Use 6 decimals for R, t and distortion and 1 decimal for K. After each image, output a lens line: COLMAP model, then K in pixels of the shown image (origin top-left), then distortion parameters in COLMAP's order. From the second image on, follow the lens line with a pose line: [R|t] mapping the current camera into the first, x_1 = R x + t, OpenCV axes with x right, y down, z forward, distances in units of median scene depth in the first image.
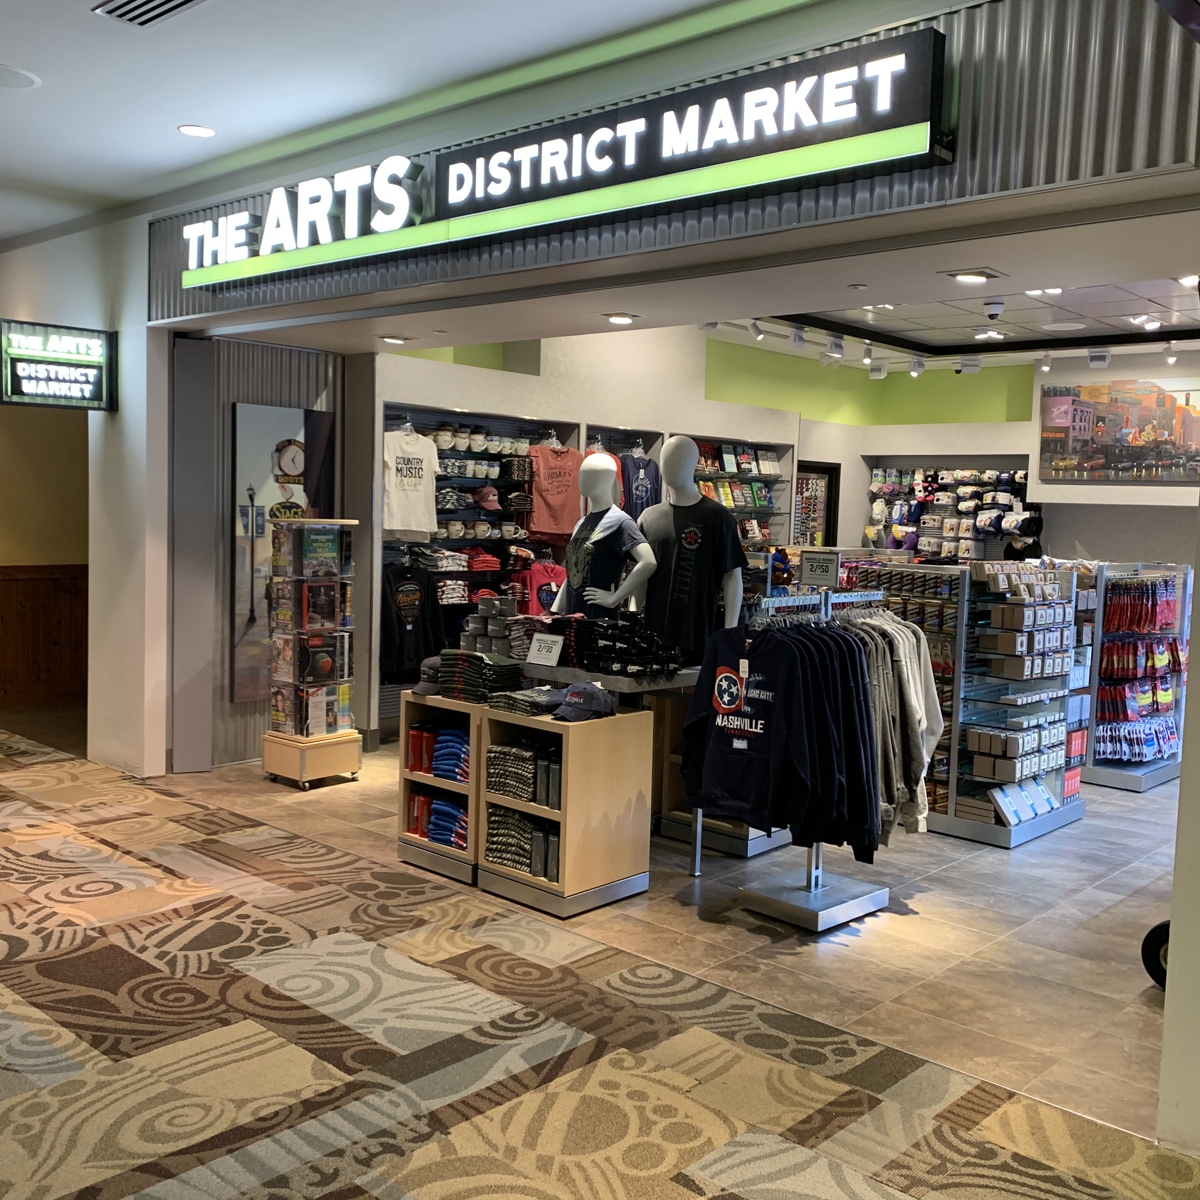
lens RADIAL K [[1222.4, 0, 601.1], [0, 1222.4, 603.3], [0, 0, 1]] dist [0.019011, 0.000000]
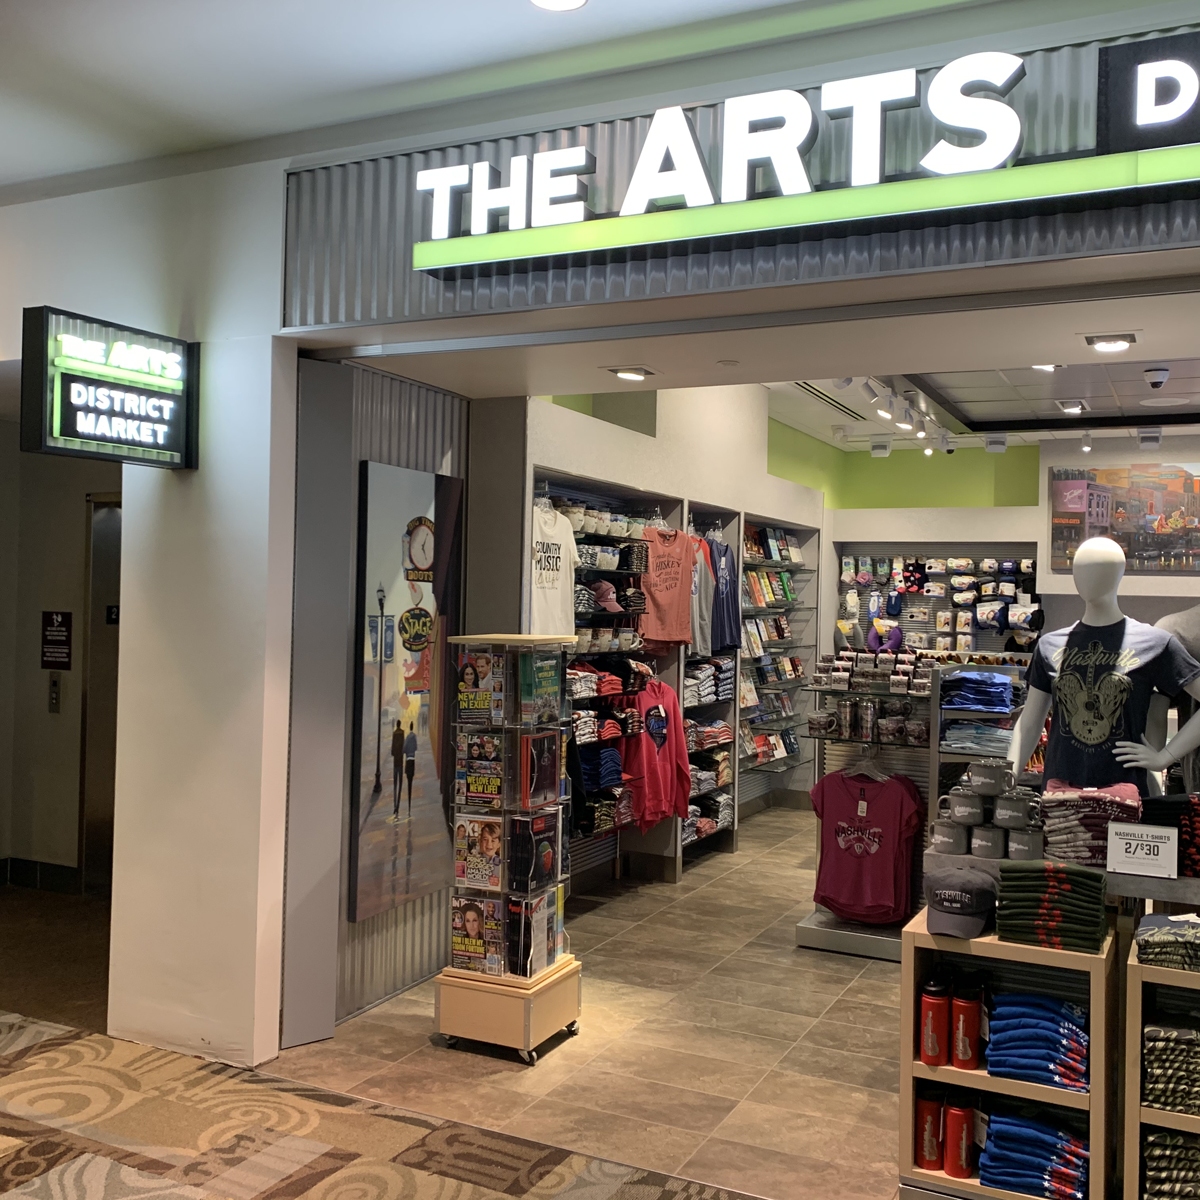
lens RADIAL K [[1222.4, 0, 597.8], [0, 1222.4, 597.7], [0, 0, 1]] dist [0.019011, 0.000000]
pose [[0.960903, -0.007525, 0.276784, -0.375158], [0.027432, 0.997300, -0.068122, -0.043200], [-0.275524, 0.073051, 0.958515, 0.353751]]
